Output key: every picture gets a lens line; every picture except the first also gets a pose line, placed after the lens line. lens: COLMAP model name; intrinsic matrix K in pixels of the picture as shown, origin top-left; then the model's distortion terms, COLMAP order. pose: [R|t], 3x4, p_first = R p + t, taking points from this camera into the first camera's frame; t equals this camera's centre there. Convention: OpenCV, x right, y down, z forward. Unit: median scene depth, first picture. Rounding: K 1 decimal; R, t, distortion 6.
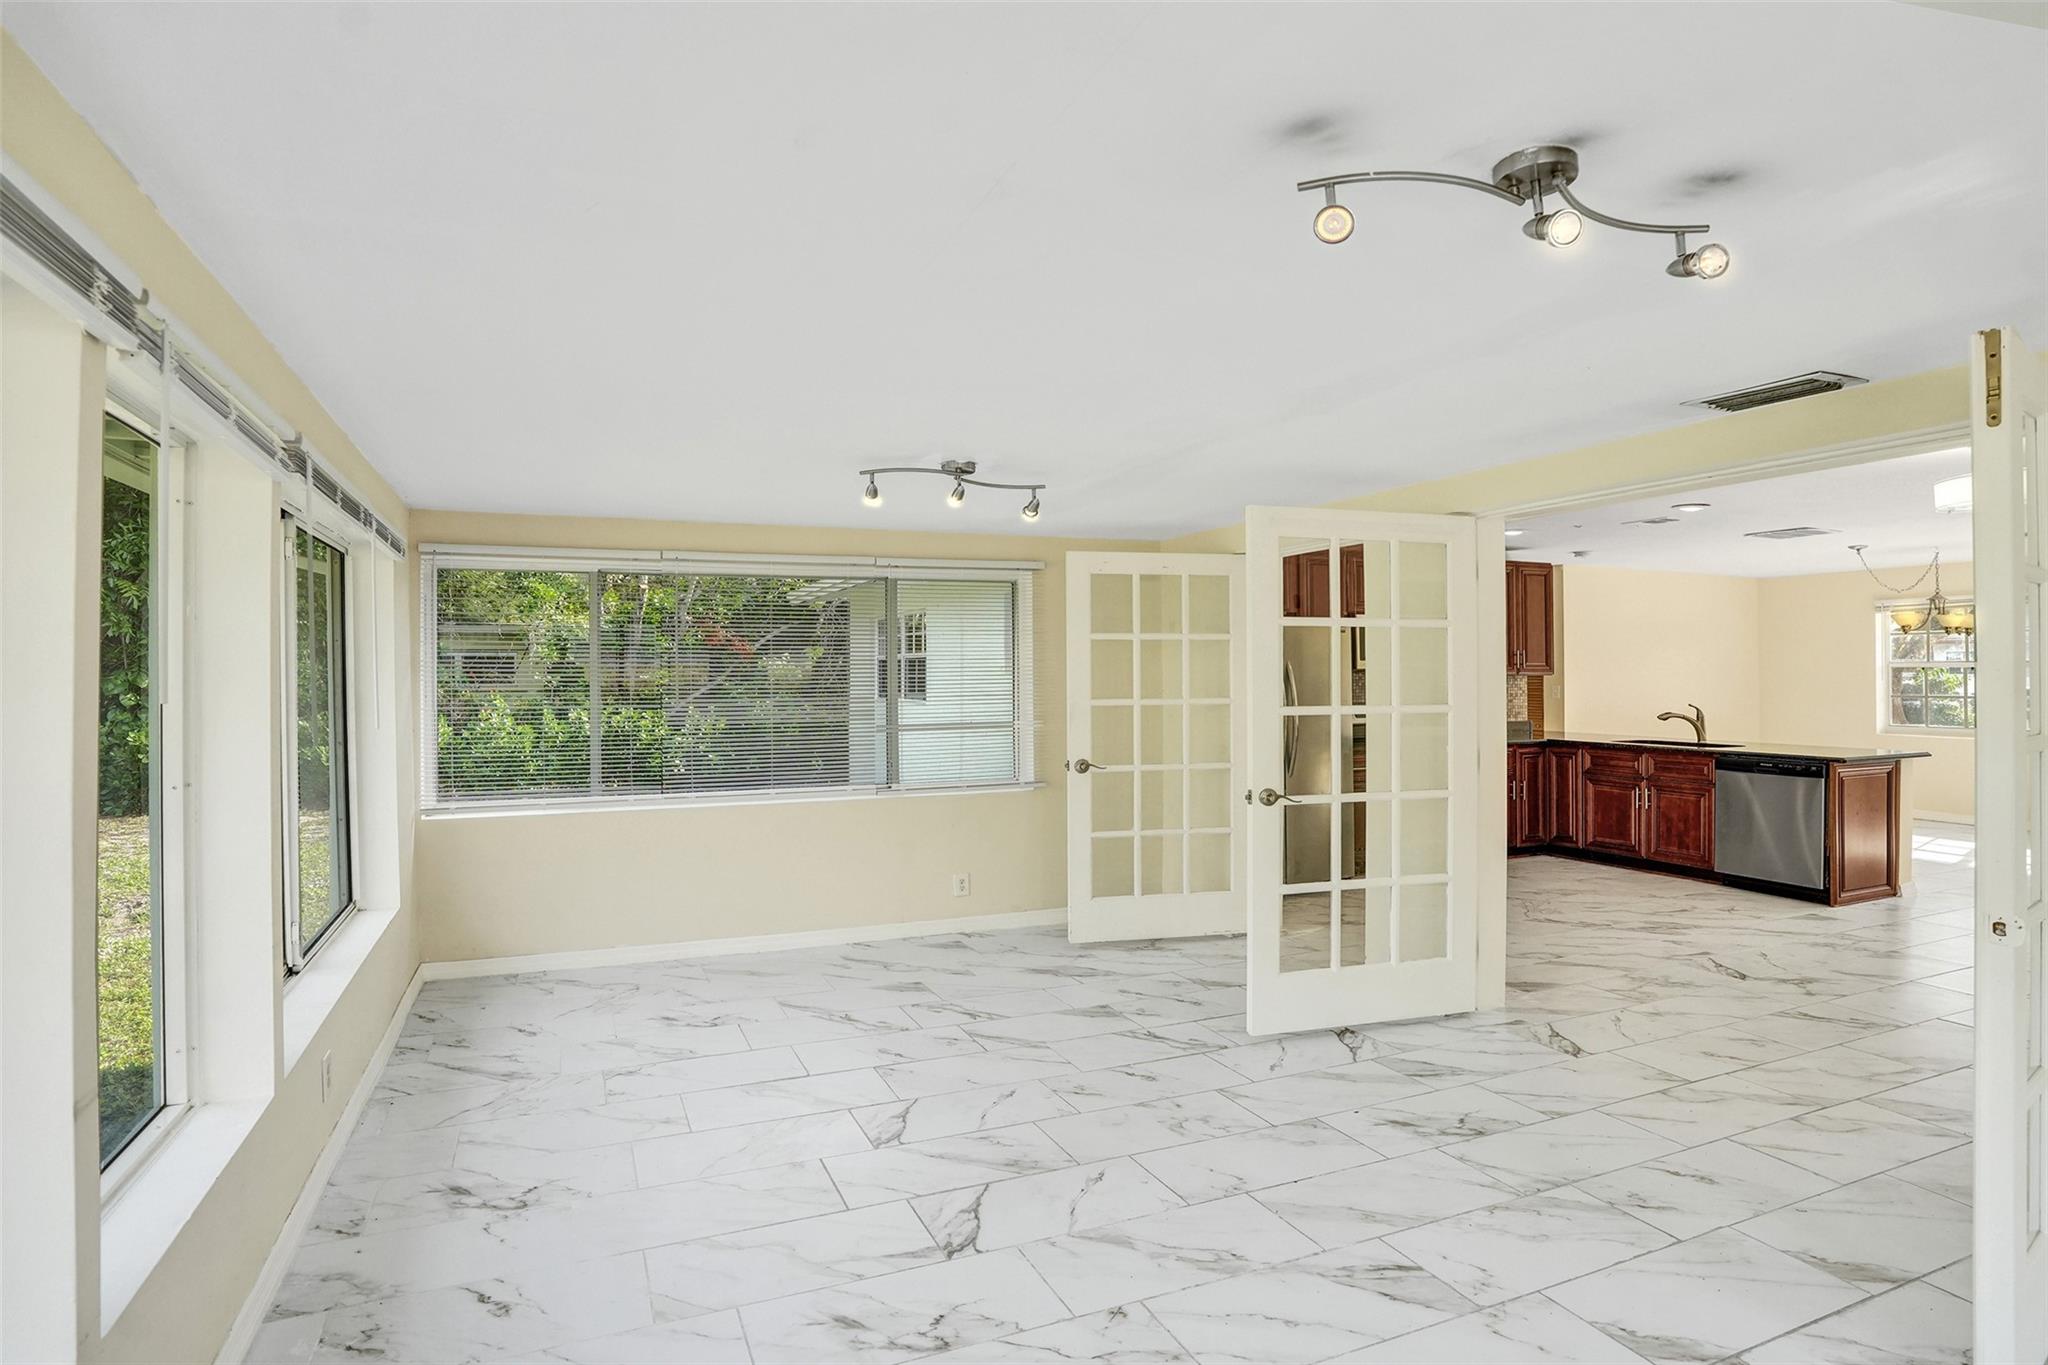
lens RADIAL K [[1077.0, 0, 1028.3], [0, 1077.0, 670.0], [0, 0, 1]] dist [-0.072617, 0.030371]
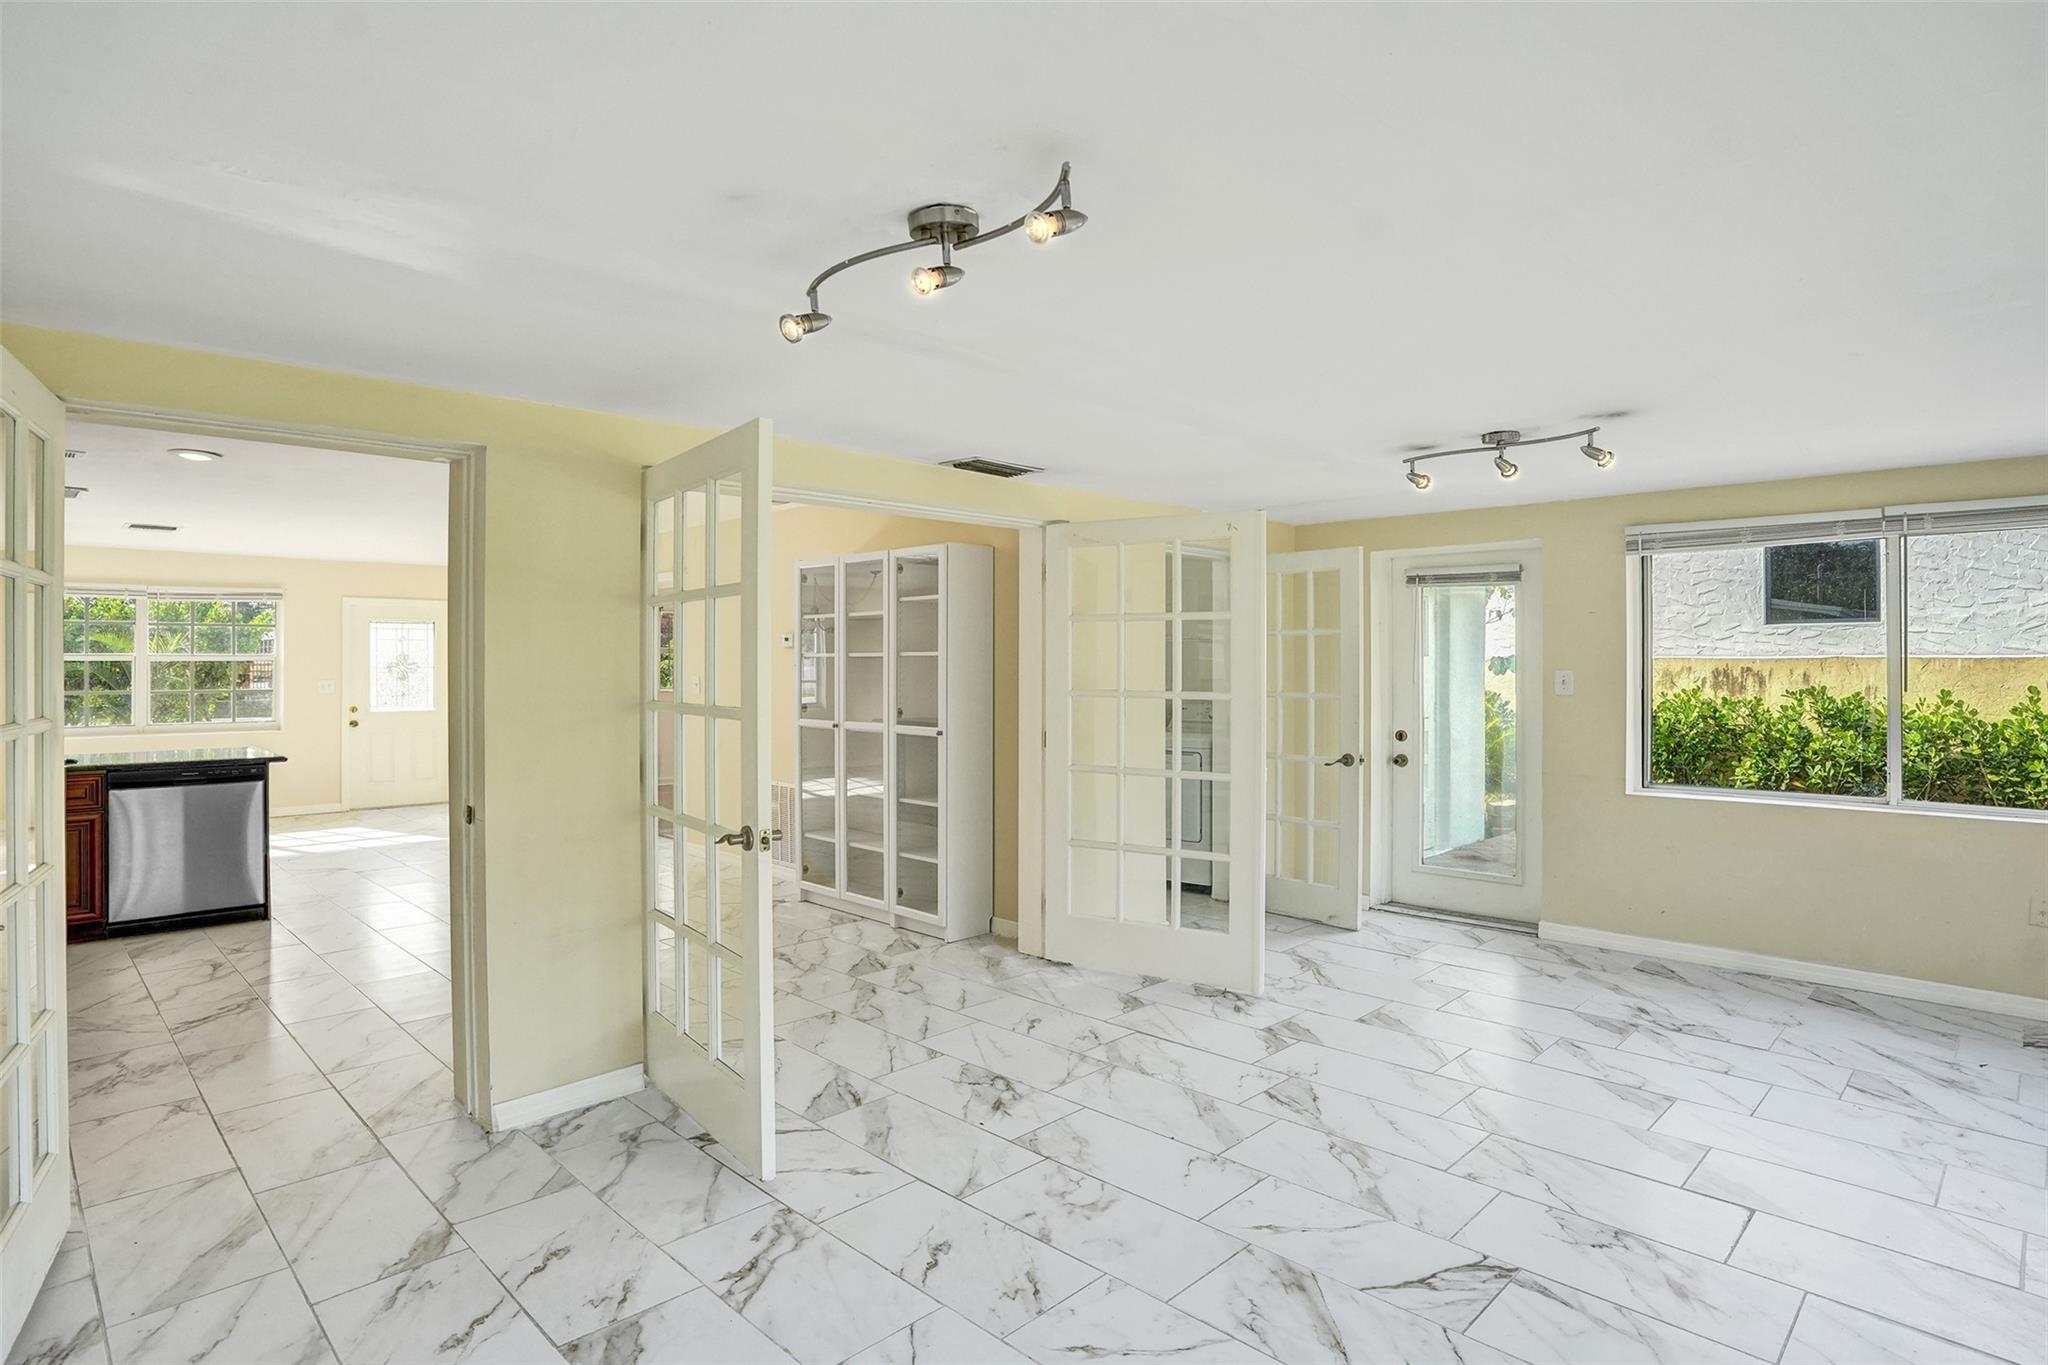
lens RADIAL K [[1084.0, 0, 1000.7], [0, 1084.0, 656.4], [0, 0, 1]] dist [-0.069731, 0.029276]
pose [[-0.352394, 0.008440, 0.935814, -0.329323], [-0.001094, 0.999955, -0.009430, 0.002807], [-0.935851, -0.004347, -0.352369, 0.723725]]
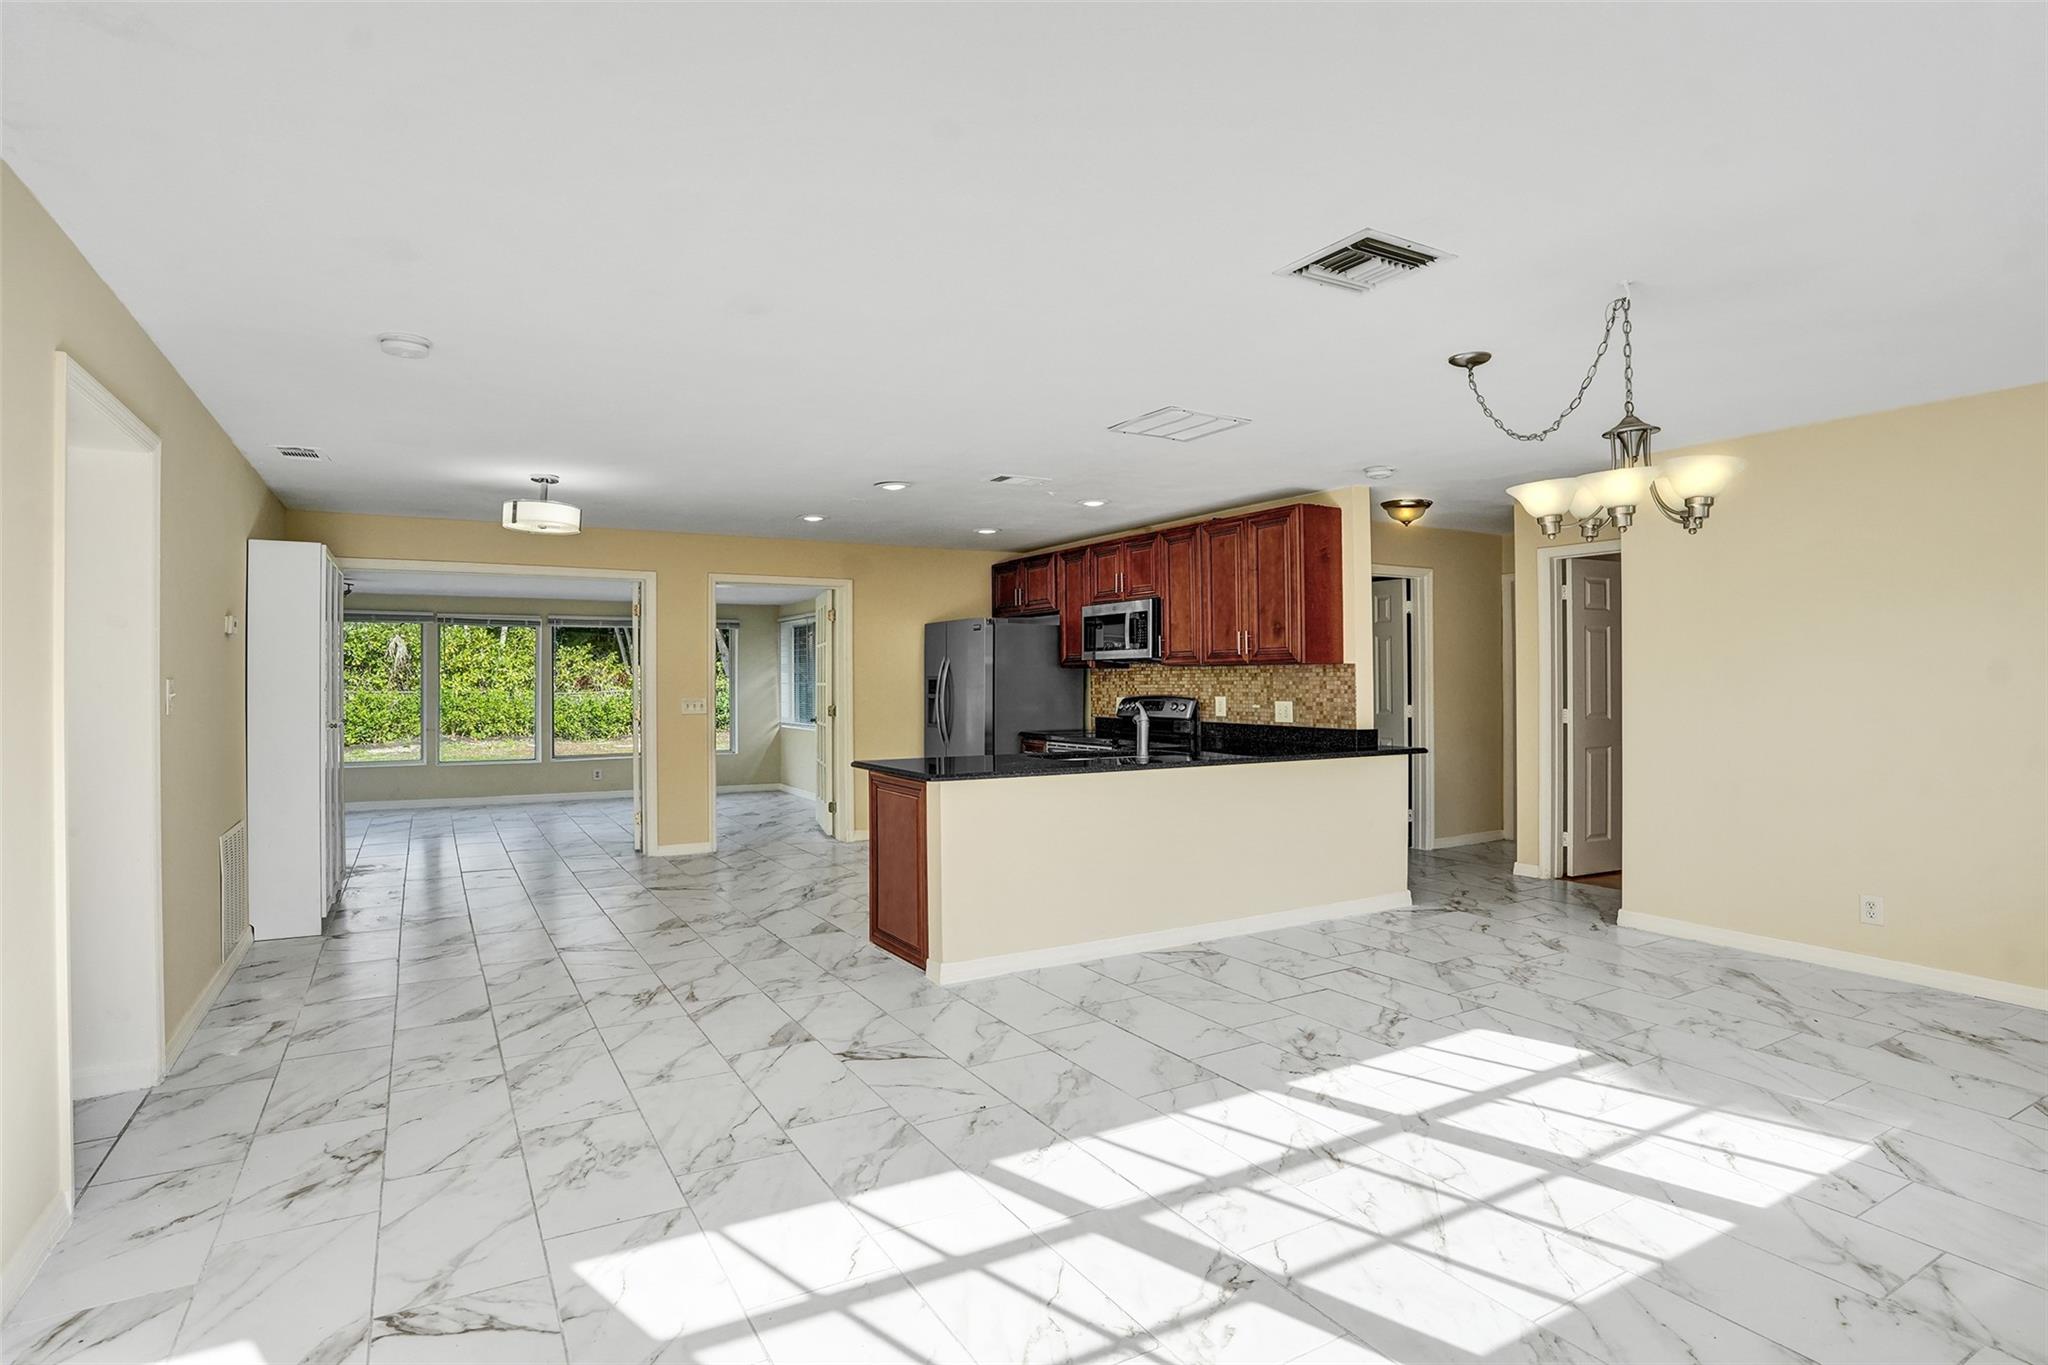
lens RADIAL K [[1063.8, 0, 1028.6], [0, 1063.8, 674.7], [0, 0, 1]] dist [-0.076756, 0.031040]
pose [[0.113917, -0.002253, -0.993488, 1.634115], [0.007802, 0.999969, -0.001373, 0.016999], [0.993460, -0.007595, 0.113931, 1.033138]]
